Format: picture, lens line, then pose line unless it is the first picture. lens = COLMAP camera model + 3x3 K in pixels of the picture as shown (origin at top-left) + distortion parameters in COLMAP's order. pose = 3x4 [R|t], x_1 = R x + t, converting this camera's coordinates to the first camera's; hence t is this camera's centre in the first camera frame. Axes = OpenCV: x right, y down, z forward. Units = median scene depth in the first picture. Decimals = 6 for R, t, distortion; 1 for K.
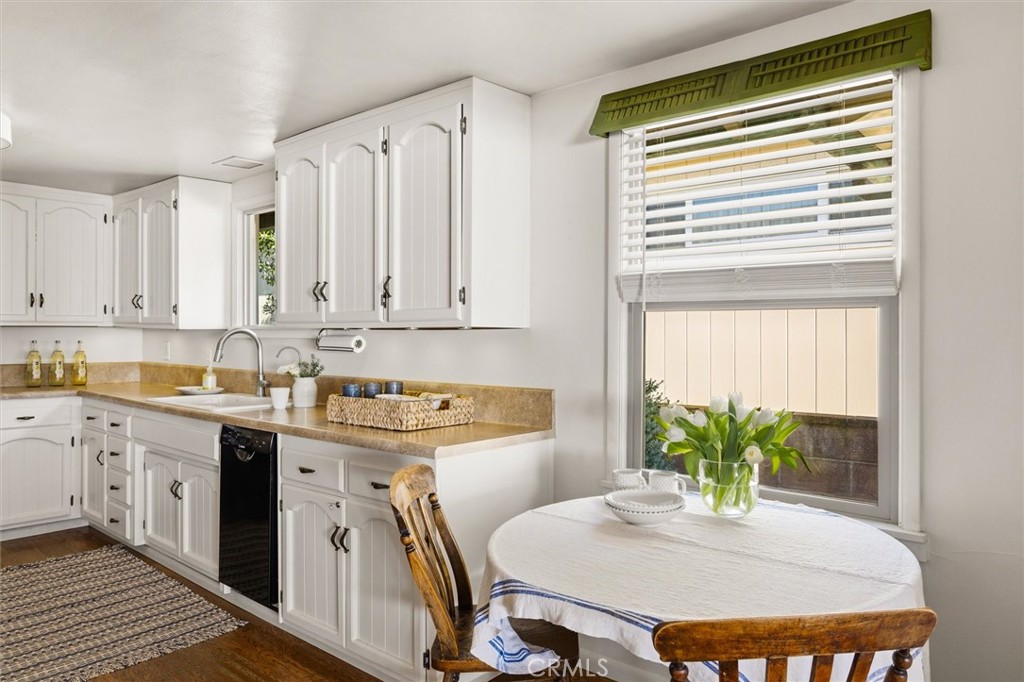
lens RADIAL K [[702.0, 0, 512.0], [0, 702.0, 341.0], [0, 0, 1]] dist [-0.009493, -0.003707]
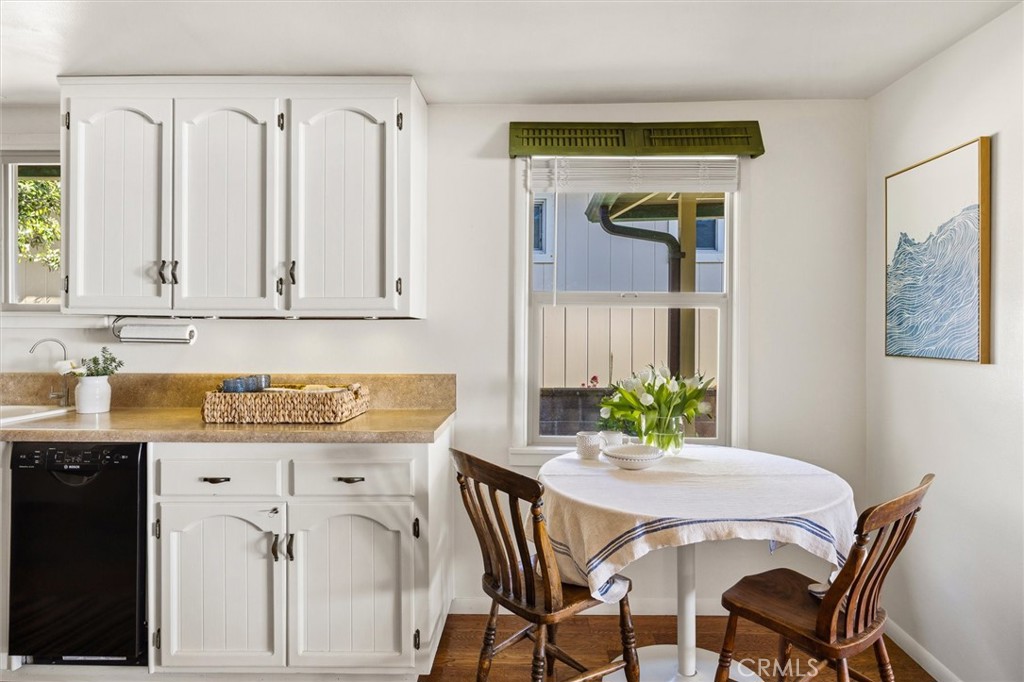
lens RADIAL K [[625.5, 0, 533.8], [0, 625.5, 337.4], [0, 0, 1]] dist [-0.000897, -0.002541]
pose [[0.766760, -0.006950, 0.641896, -0.467264], [0.002215, 0.999964, 0.008181, 0.002906], [-0.641930, -0.004851, 0.766748, 0.151617]]
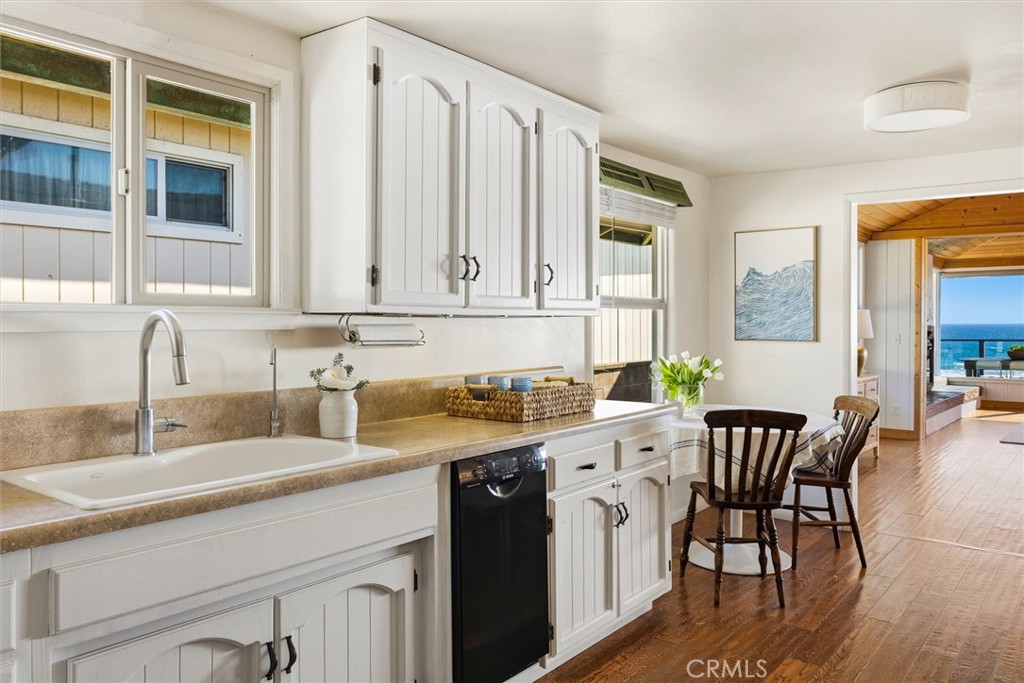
lens RADIAL K [[780.5, 0, 514.0], [0, 780.5, 329.7], [0, 0, 1]] dist [0.000727, -0.000511]
pose [[-0.063052, -0.013050, 0.997925, -1.285392], [0.006107, 0.999891, 0.013462, -0.014648], [-0.997992, 0.006943, -0.062966, 1.121201]]
